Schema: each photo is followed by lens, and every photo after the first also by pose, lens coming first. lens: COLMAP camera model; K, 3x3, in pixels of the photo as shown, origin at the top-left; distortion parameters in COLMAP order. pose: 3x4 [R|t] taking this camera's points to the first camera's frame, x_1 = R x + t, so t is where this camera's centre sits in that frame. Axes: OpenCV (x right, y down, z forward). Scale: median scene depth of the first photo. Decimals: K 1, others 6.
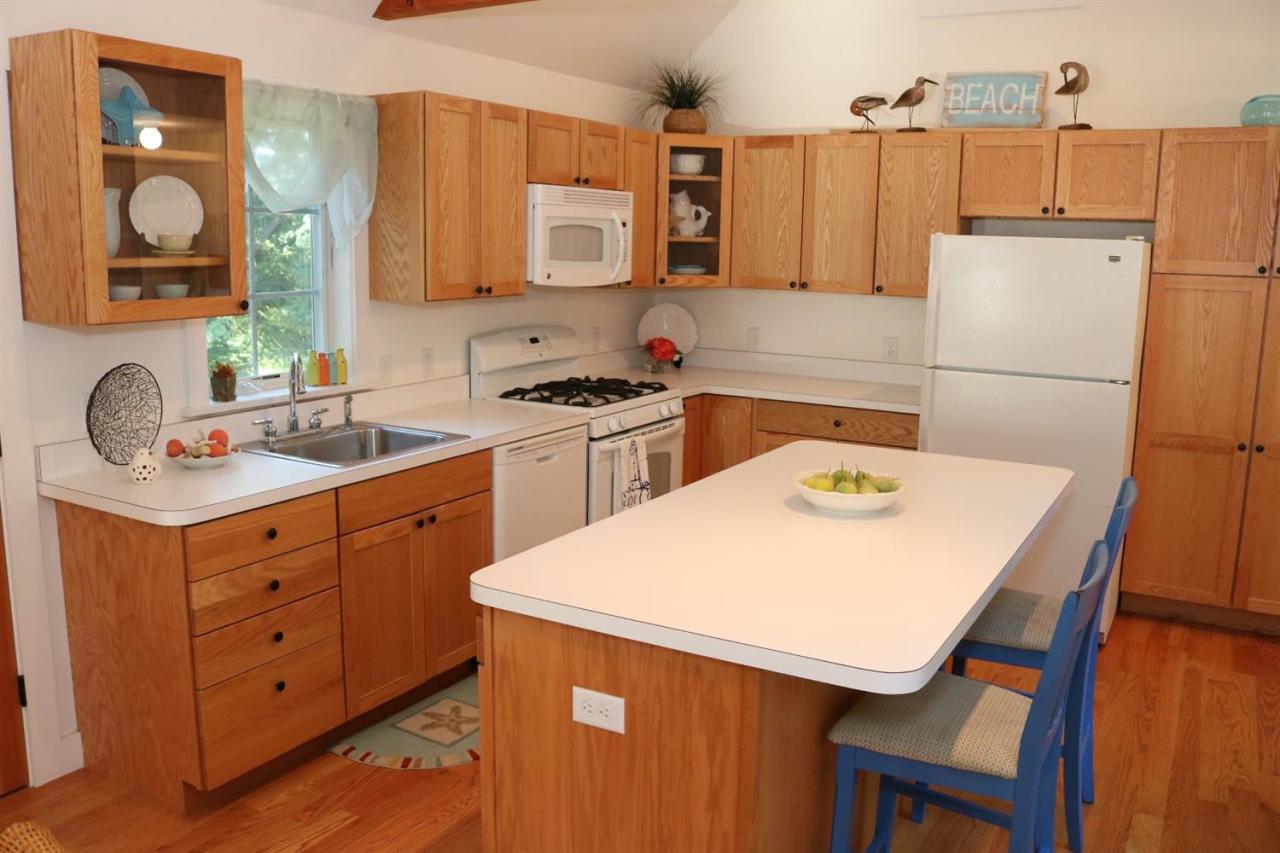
lens RADIAL K [[1077.9, 0, 637.0], [0, 1077.9, 420.4], [0, 0, 1]] dist [-0.008494, 0.008106]
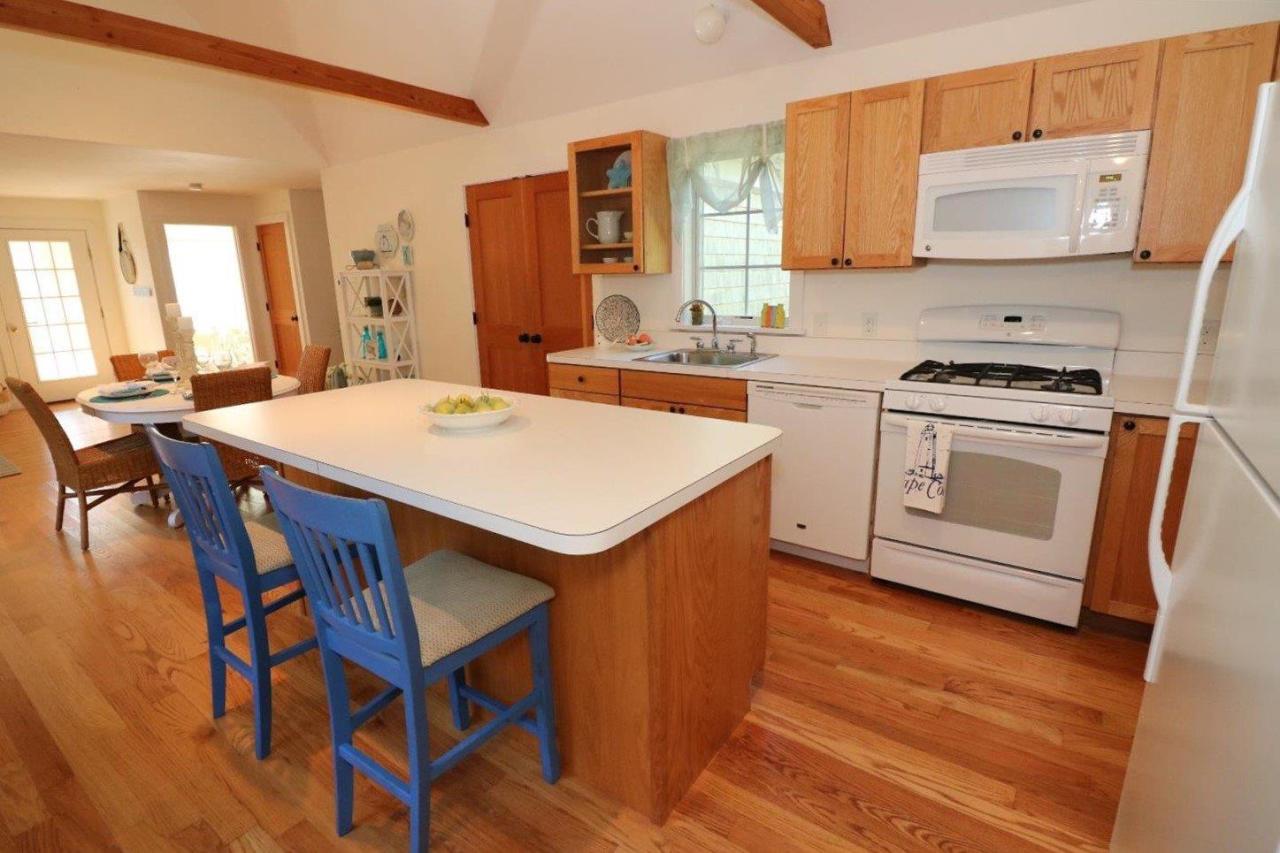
lens RADIAL K [[614.9, 0, 638.3], [0, 614.9, 433.9], [0, 0, 1]] dist [0.004826, 0.000508]
pose [[-0.080172, 0.239370, -0.967613, 0.563302], [-0.153247, 0.956237, 0.249253, -0.071982], [0.984930, 0.168267, -0.039981, 0.813390]]
